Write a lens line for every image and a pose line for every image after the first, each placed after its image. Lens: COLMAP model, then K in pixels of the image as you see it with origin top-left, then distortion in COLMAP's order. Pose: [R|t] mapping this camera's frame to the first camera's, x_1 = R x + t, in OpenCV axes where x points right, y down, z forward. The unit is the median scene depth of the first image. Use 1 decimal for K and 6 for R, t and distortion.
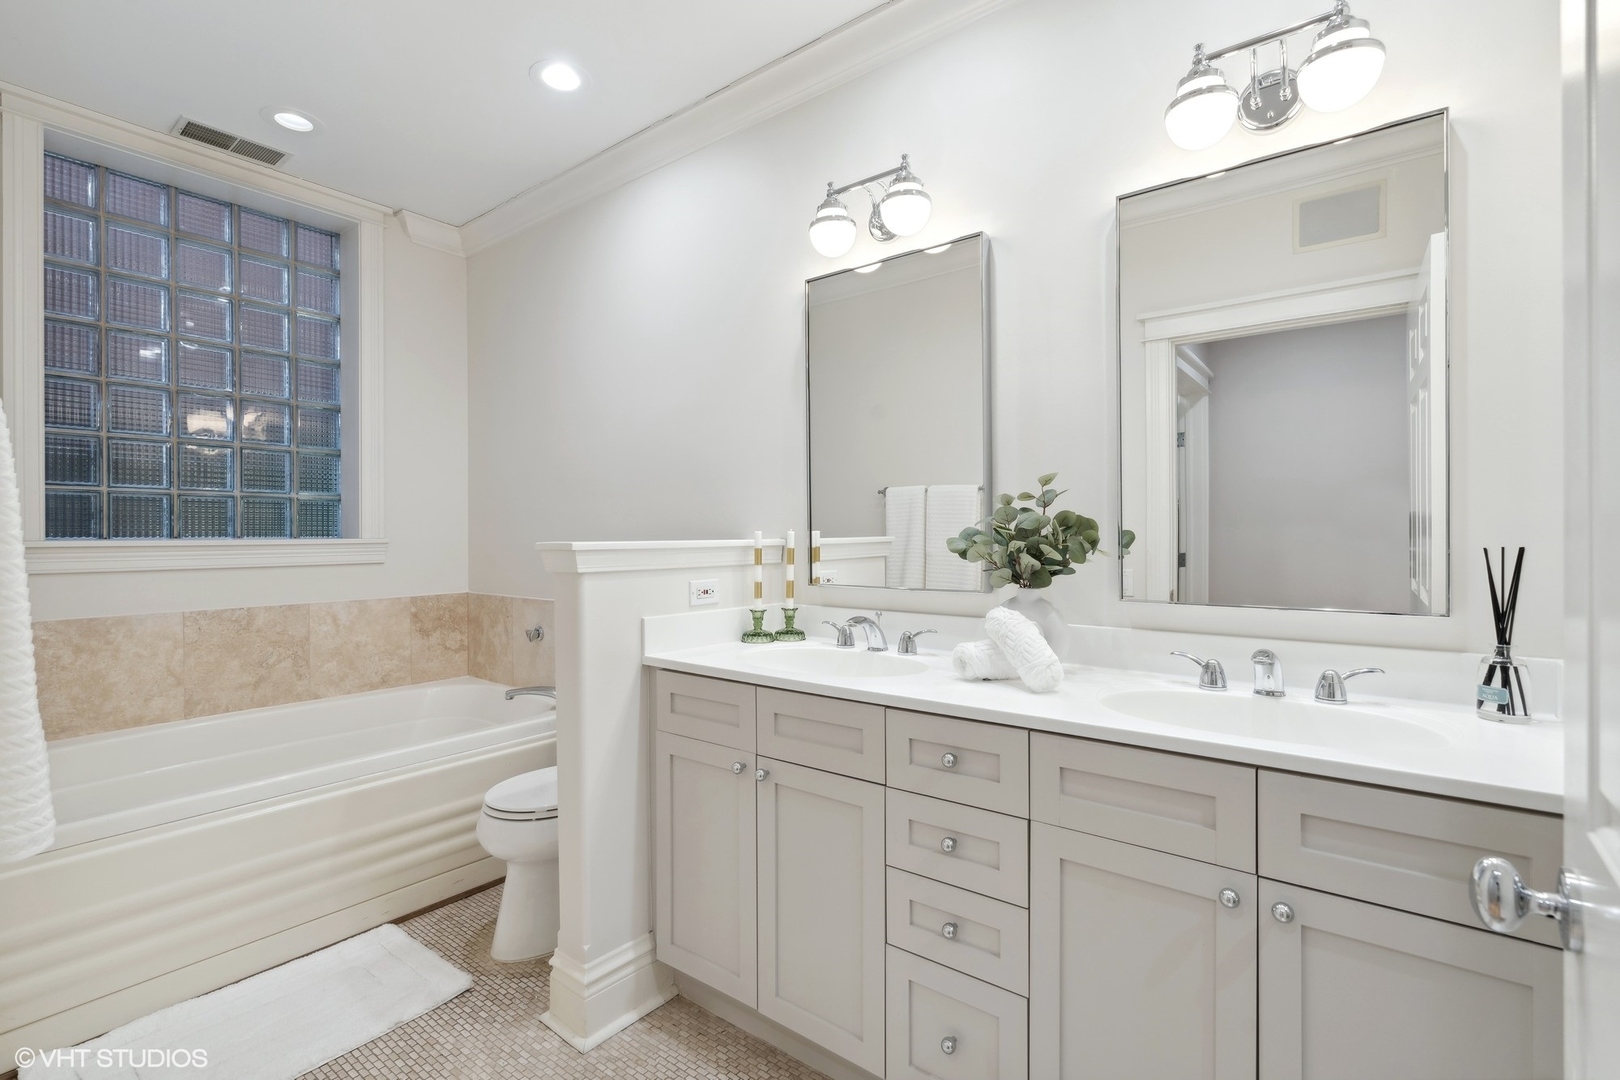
lens RADIAL K [[738.0, 0, 808.5], [0, 738.0, 534.1], [0, 0, 1]] dist [-0.001331, -0.000225]
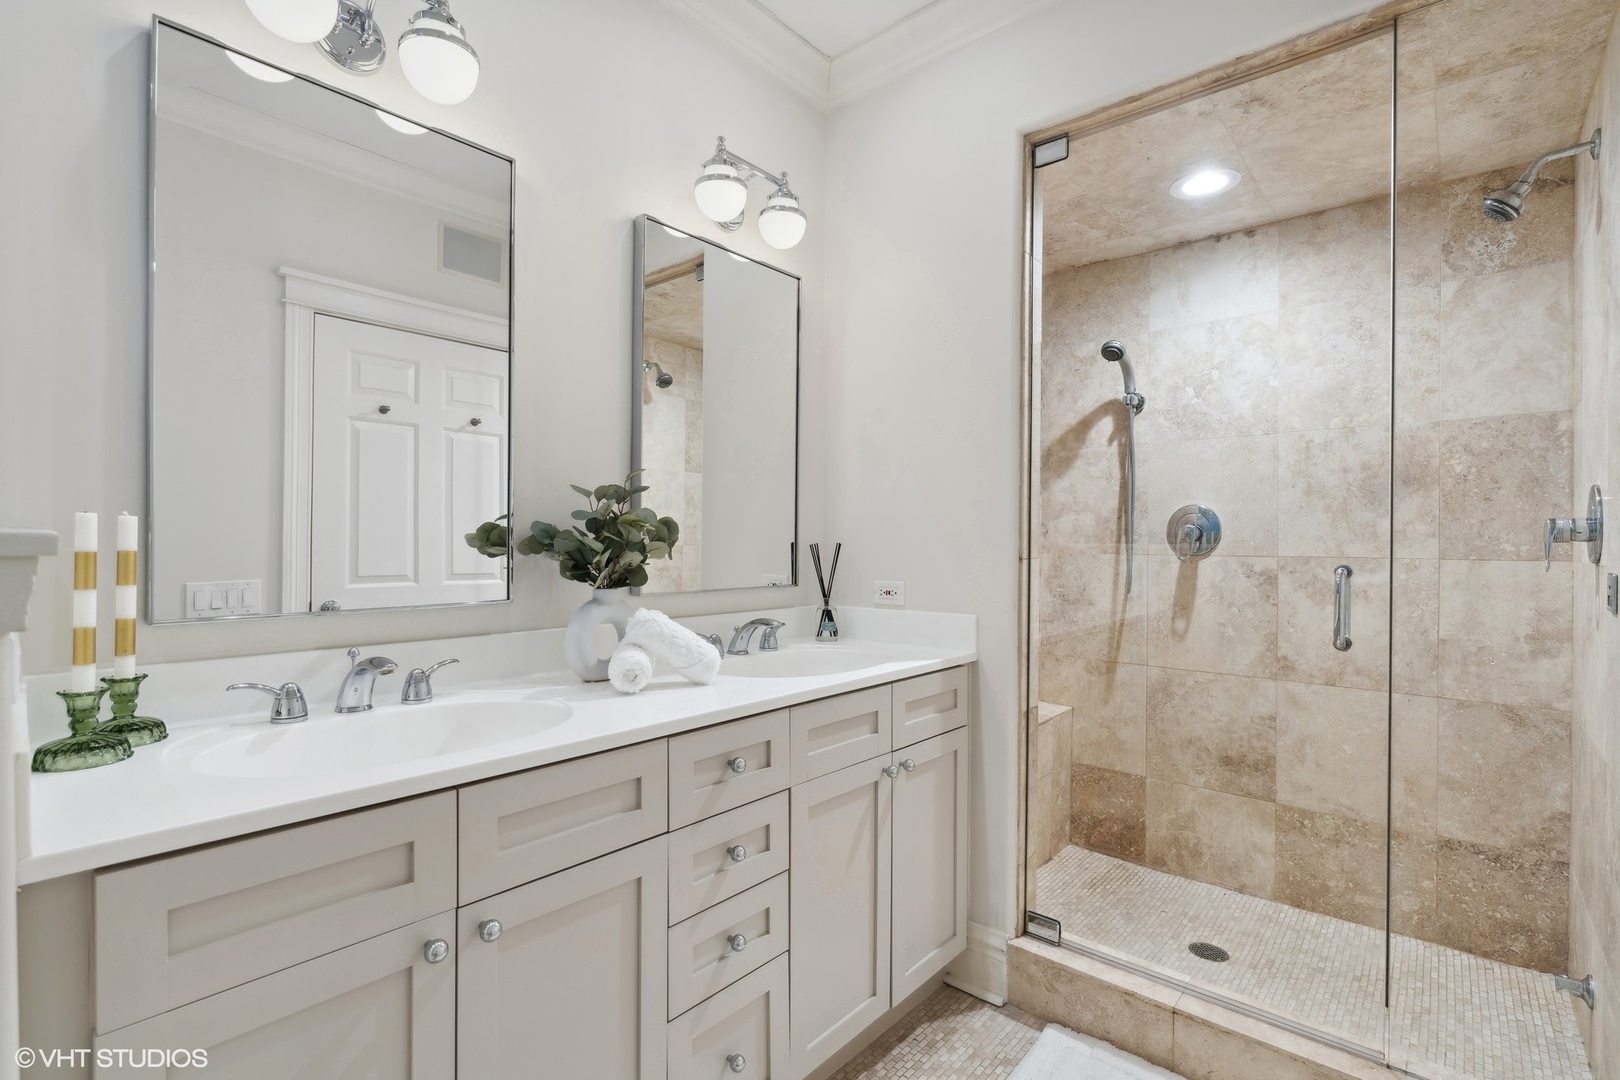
lens RADIAL K [[738.0, 0, 808.5], [0, 738.0, 534.1], [0, 0, 1]] dist [-0.001331, -0.000225]
pose [[0.070933, 0.016631, 0.997342, -0.483145], [-0.001320, 0.999862, -0.016579, 0.015699], [-0.997480, -0.000140, 0.070945, 0.540527]]
